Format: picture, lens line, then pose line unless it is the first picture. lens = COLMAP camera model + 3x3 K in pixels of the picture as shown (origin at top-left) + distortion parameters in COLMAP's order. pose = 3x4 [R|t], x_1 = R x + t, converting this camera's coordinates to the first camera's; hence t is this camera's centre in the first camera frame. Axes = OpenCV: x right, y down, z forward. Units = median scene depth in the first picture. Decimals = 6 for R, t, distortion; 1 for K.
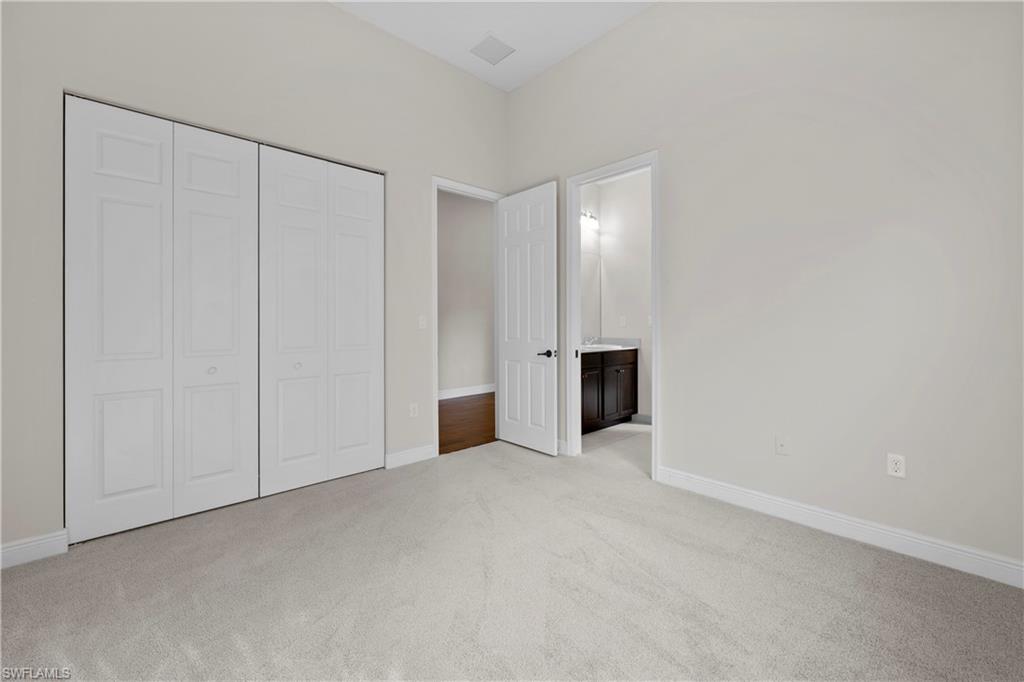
lens RADIAL K [[421.1, 0, 511.6], [0, 421.1, 332.4], [0, 0, 1]] dist [0.000792, 0.000087]
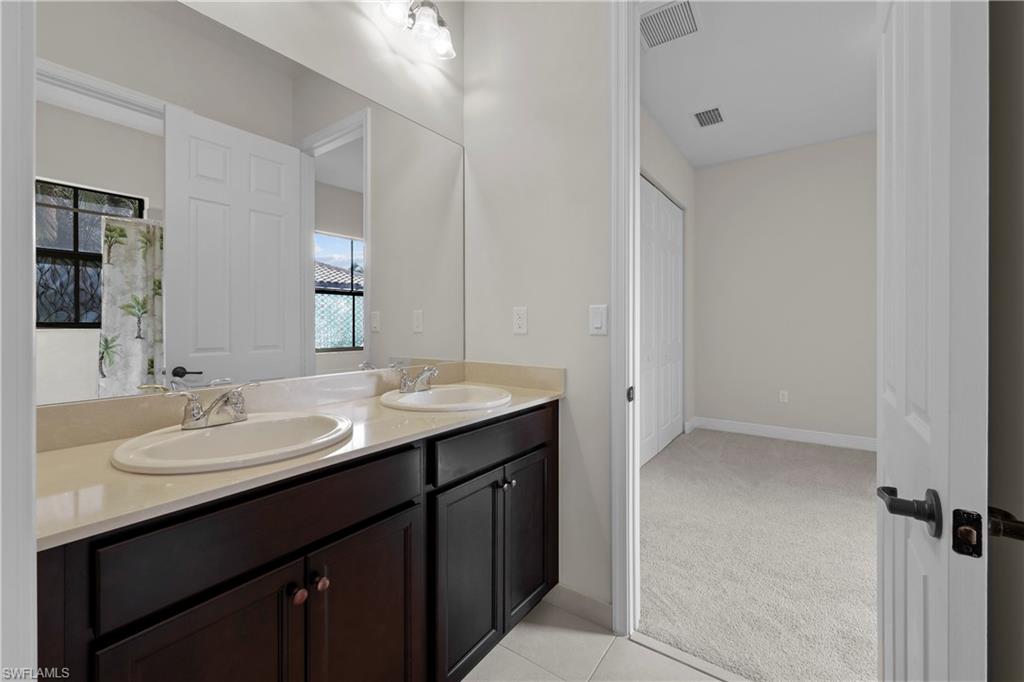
lens RADIAL K [[421.1, 0, 513.9], [0, 421.1, 332.5], [0, 0, 1]] dist [0.000792, 0.000087]
pose [[0.979835, 0.004587, 0.199754, 0.192739], [-0.005078, 0.999985, 0.001947, -0.015497], [-0.199742, -0.002922, 0.979844, 0.661975]]
